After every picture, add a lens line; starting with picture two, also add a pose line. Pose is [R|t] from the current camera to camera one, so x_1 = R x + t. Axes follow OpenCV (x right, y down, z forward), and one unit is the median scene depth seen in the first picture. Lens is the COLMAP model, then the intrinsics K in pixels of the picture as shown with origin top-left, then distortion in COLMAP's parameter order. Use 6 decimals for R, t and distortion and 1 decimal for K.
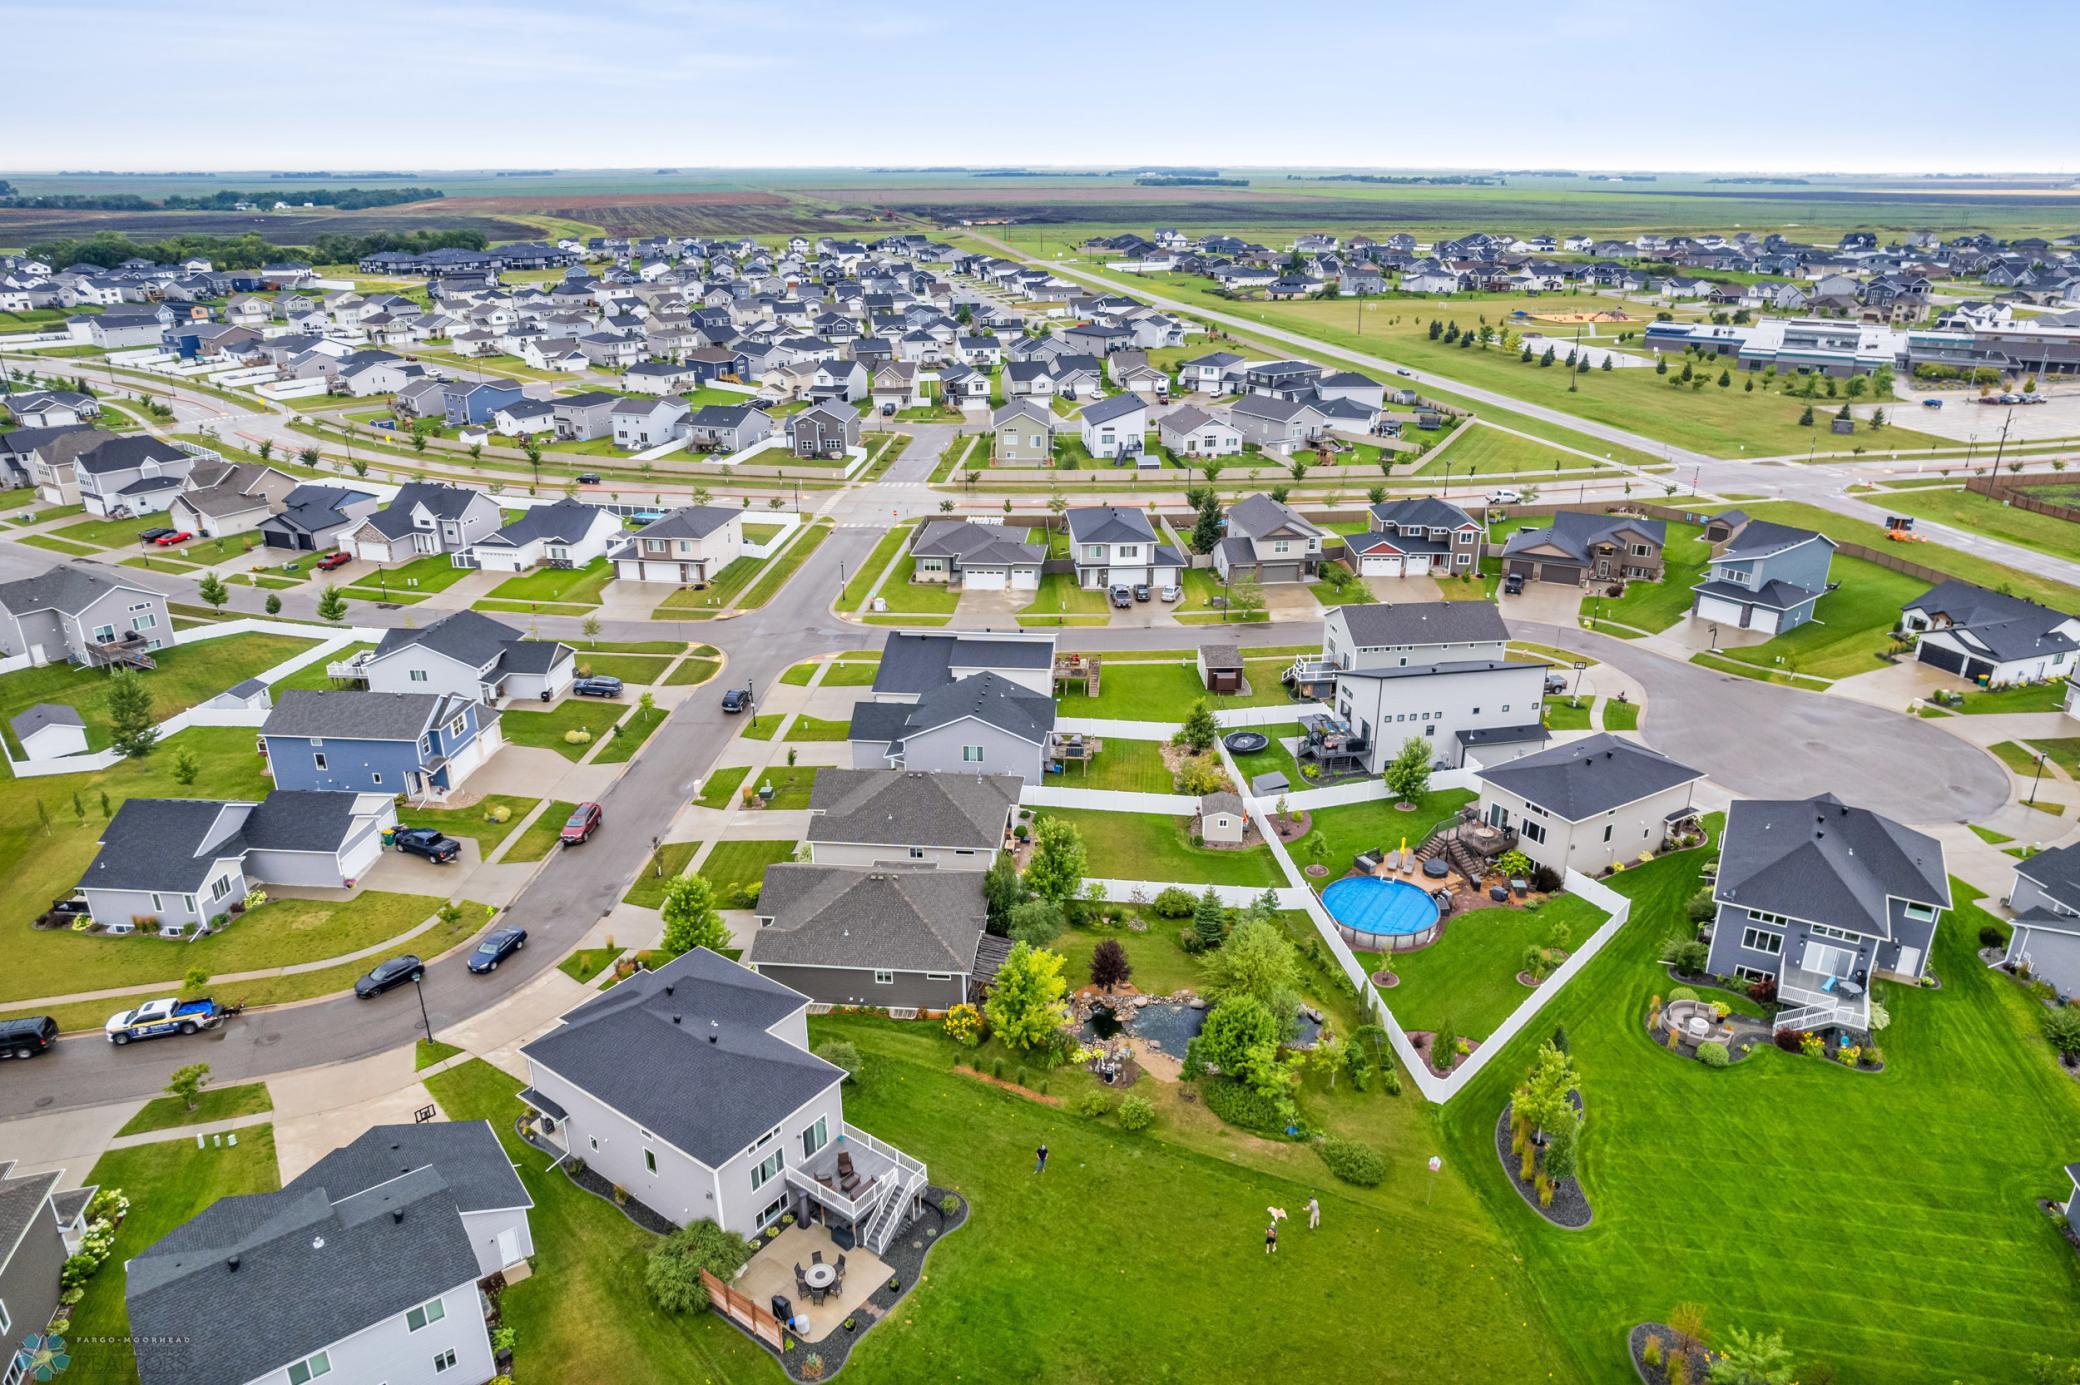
lens RADIAL K [[1340.1, 0, 1052.4], [0, 1340.1, 692.7], [0, 0, 1]] dist [-0.080926, 0.068707]
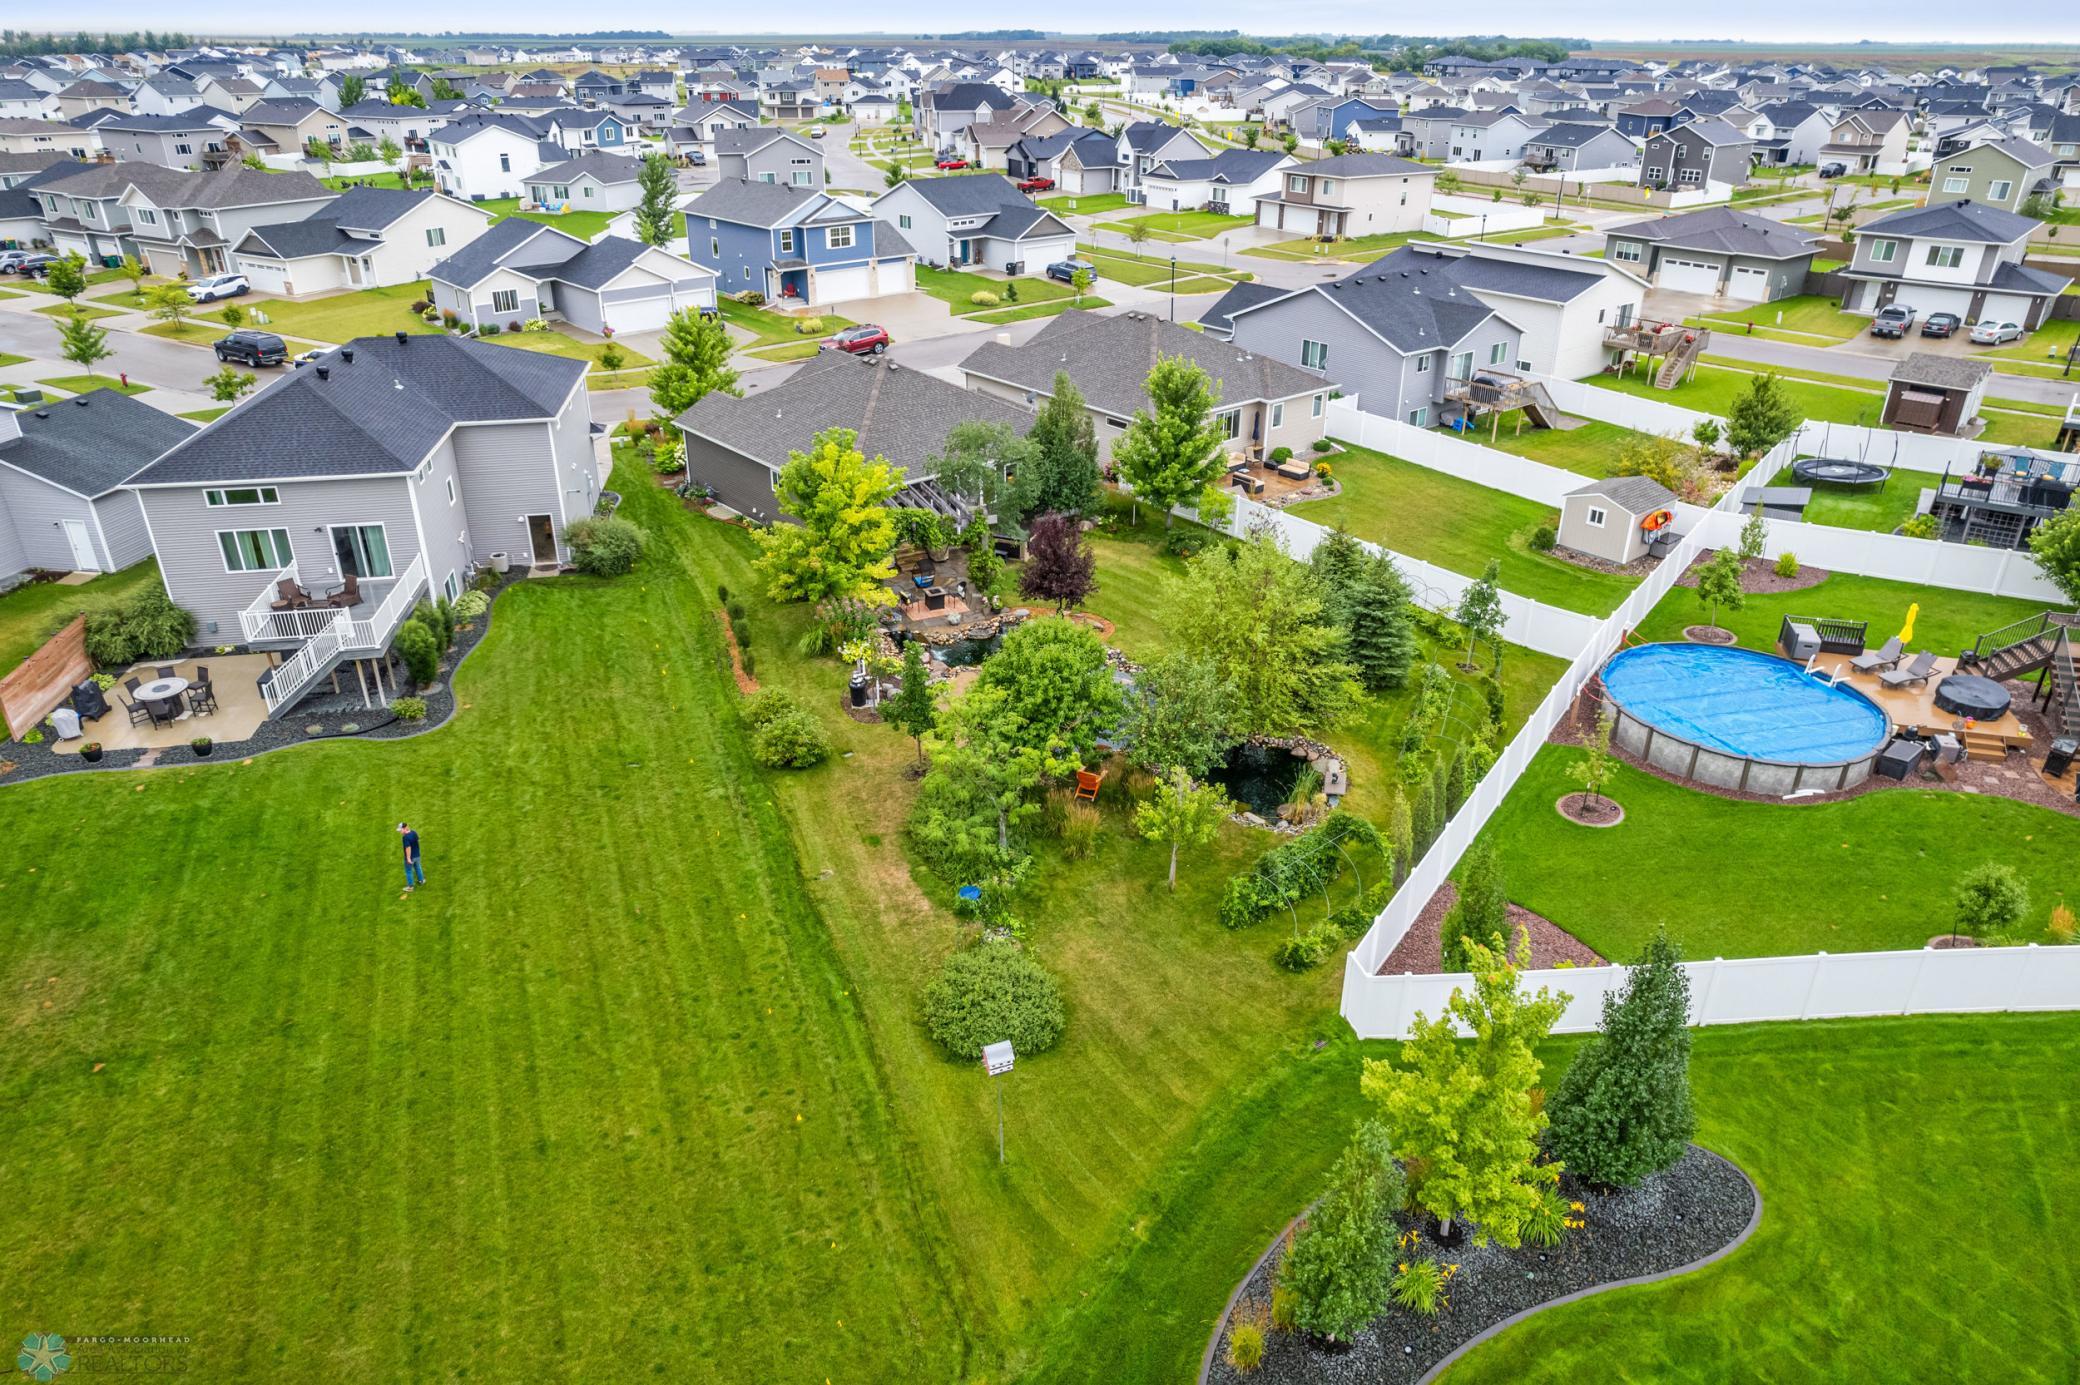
lens RADIAL K [[1340.1, 0, 1052.4], [0, 1340.1, 692.7], [0, 0, 1]] dist [-0.080926, 0.068707]
pose [[0.705315, 0.315573, -0.634778, 0.292008], [-0.265797, 0.947849, 0.175880, 0.115149], [0.657177, 0.044671, 0.752411, 0.432892]]
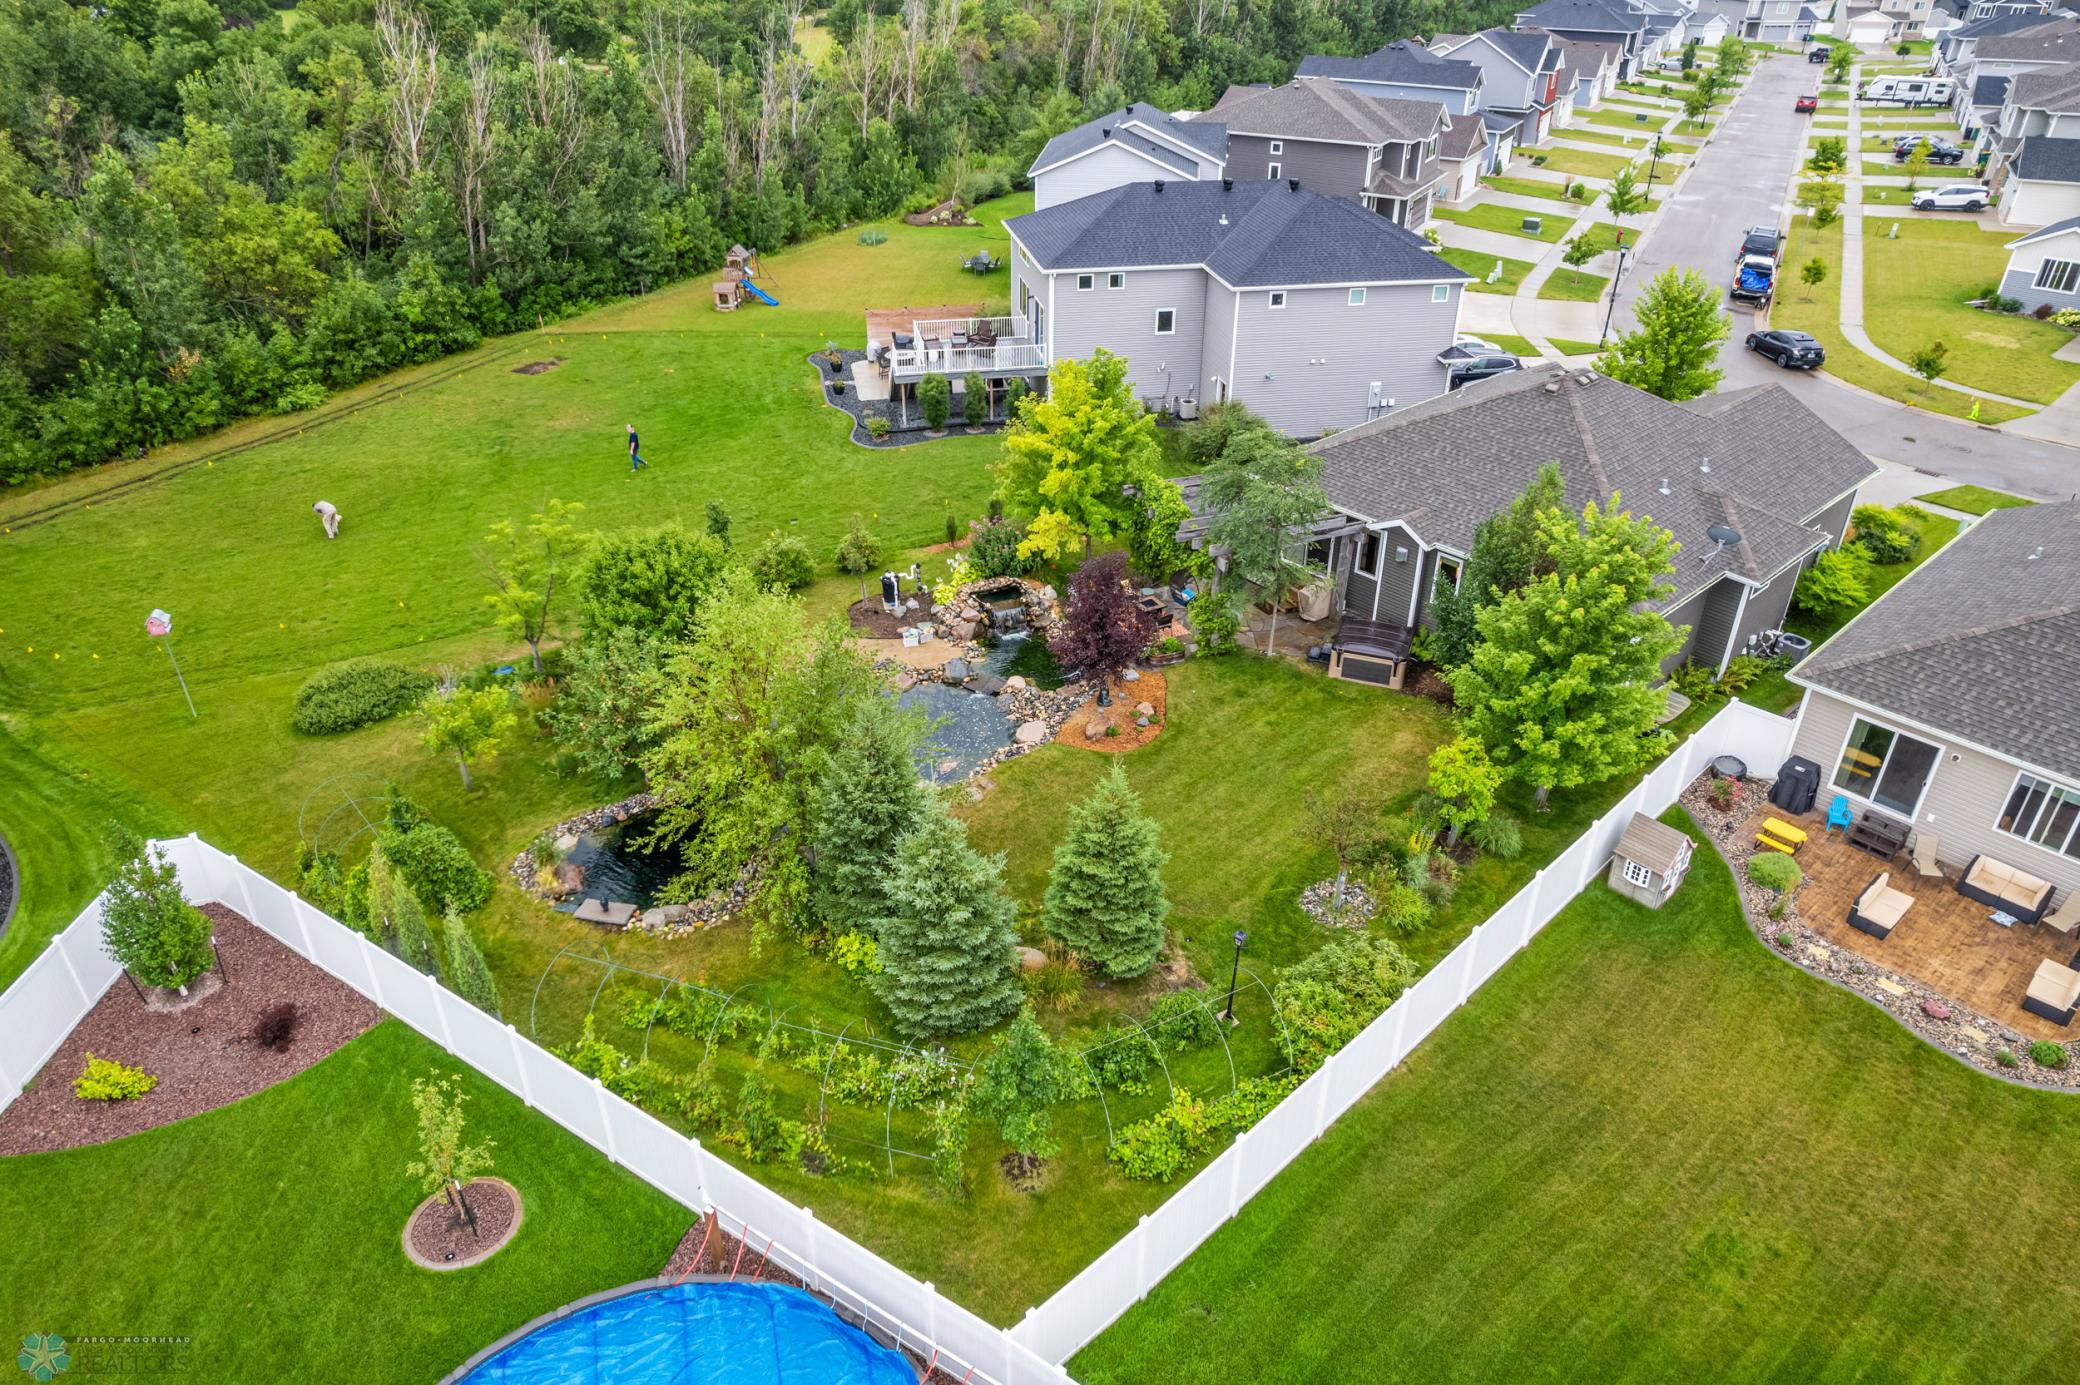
lens RADIAL K [[1346.1, 0, 1040.0], [0, 1346.1, 692.5], [0, 0, 1]] dist [-0.038230, -0.000494]
pose [[-0.698025, 0.359130, -0.619506, 0.222709], [-0.272360, 0.666967, 0.693523, -0.036822], [0.662255, 0.652825, -0.367747, 0.833948]]
